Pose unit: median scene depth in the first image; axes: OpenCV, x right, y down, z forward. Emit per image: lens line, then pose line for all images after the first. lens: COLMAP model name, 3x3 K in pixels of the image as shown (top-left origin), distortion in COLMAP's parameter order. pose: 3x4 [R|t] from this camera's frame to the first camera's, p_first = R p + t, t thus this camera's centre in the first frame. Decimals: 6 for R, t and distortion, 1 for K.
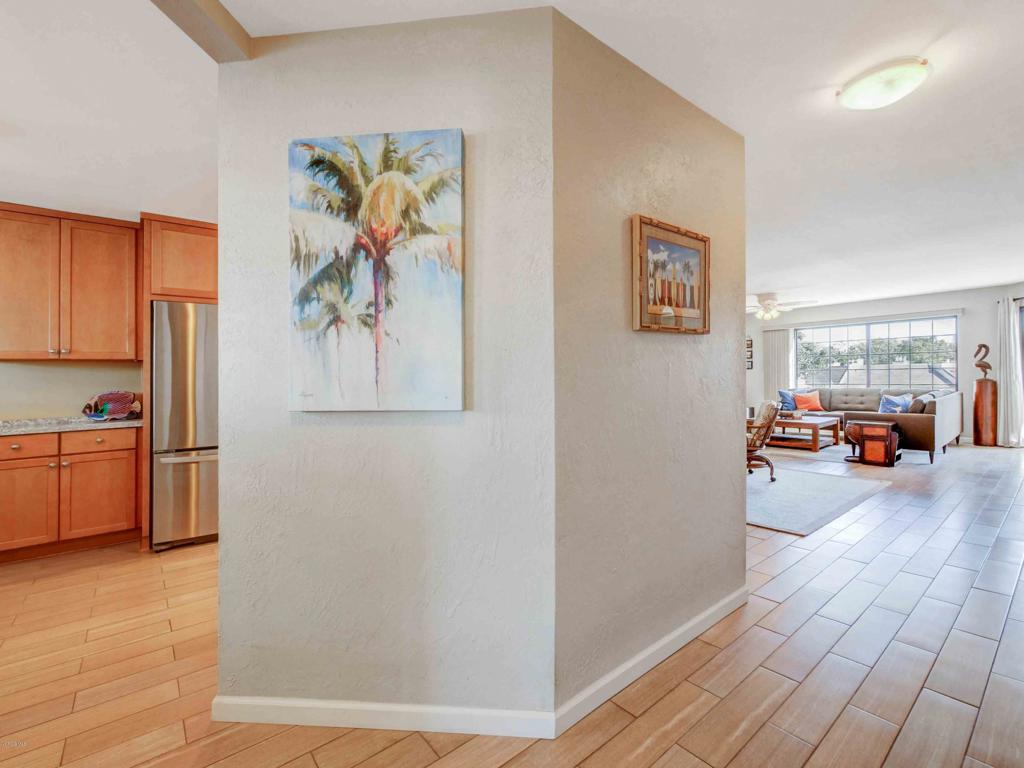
lens RADIAL K [[464.4, 0, 506.3], [0, 464.4, 377.5], [0, 0, 1]] dist [-0.003732, -0.000351]
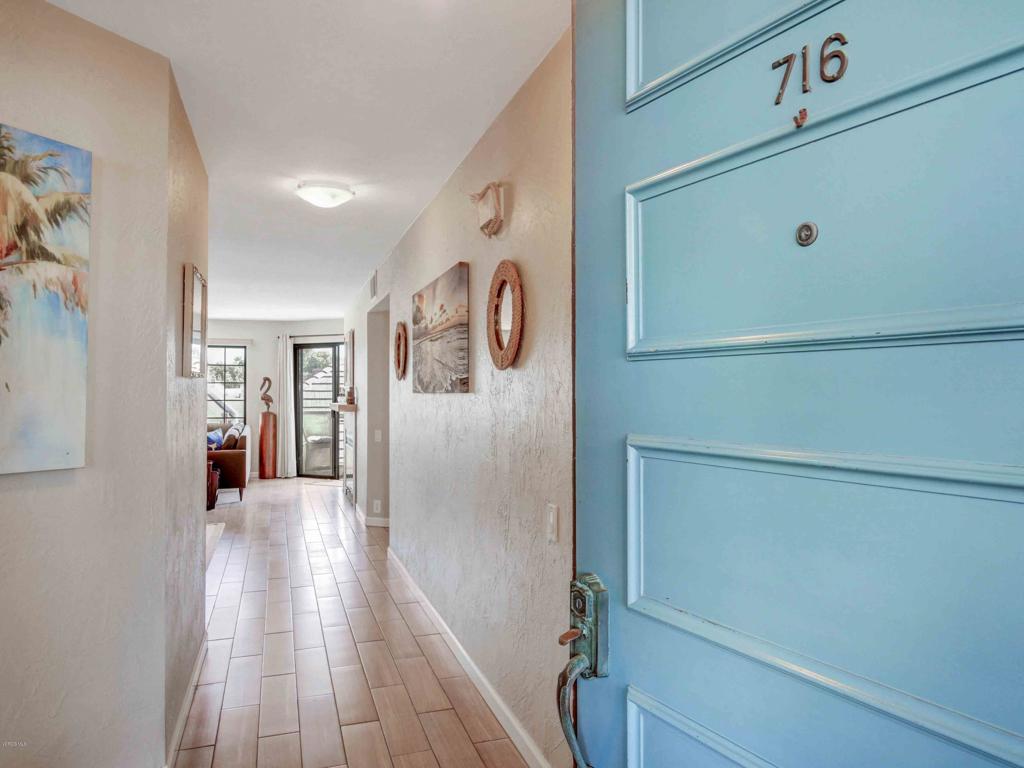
lens RADIAL K [[715.8, 0, 516.5], [0, 715.8, 392.9], [0, 0, 1]] dist [0.004791, 0.001223]
pose [[0.352432, 0.020302, 0.935617, -0.282368], [-0.004696, 0.999790, -0.019926, -0.012375], [-0.935826, 0.002629, 0.352454, -0.066110]]
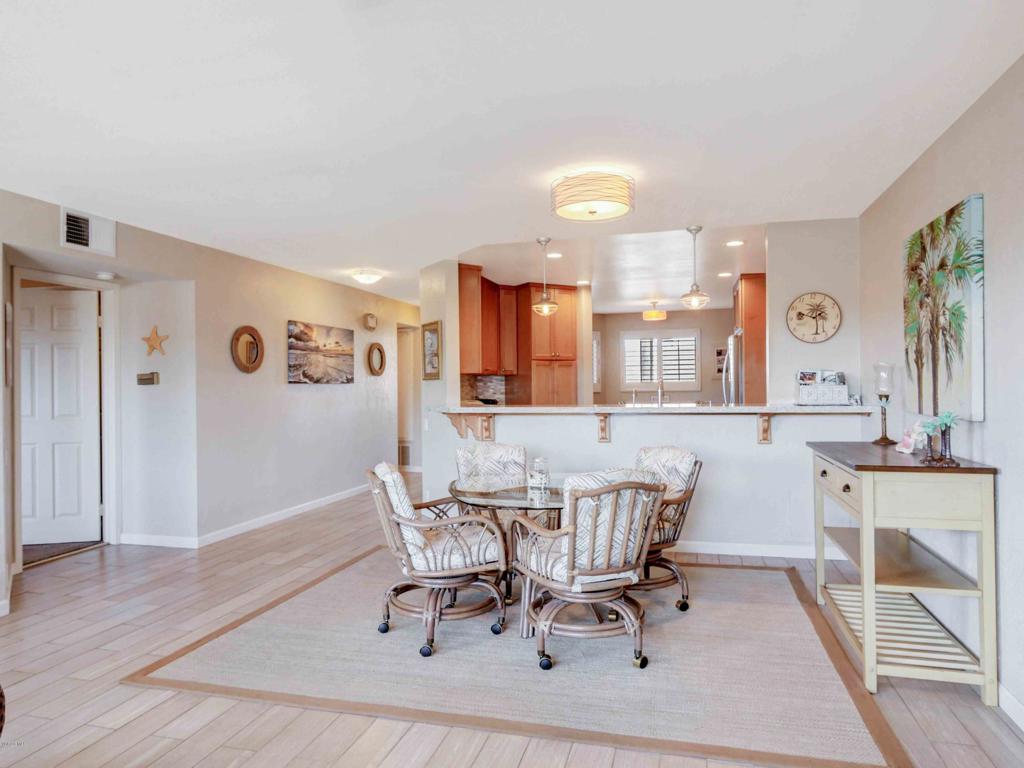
lens RADIAL K [[667.3, 0, 510.8], [0, 667.3, 381.9], [0, 0, 1]] dist [0.000177, -0.000022]
pose [[-0.809850, 0.029451, -0.585897, 0.756771], [0.029331, 0.999523, 0.009700, -0.029629], [0.585904, -0.009329, -0.810327, 1.426580]]
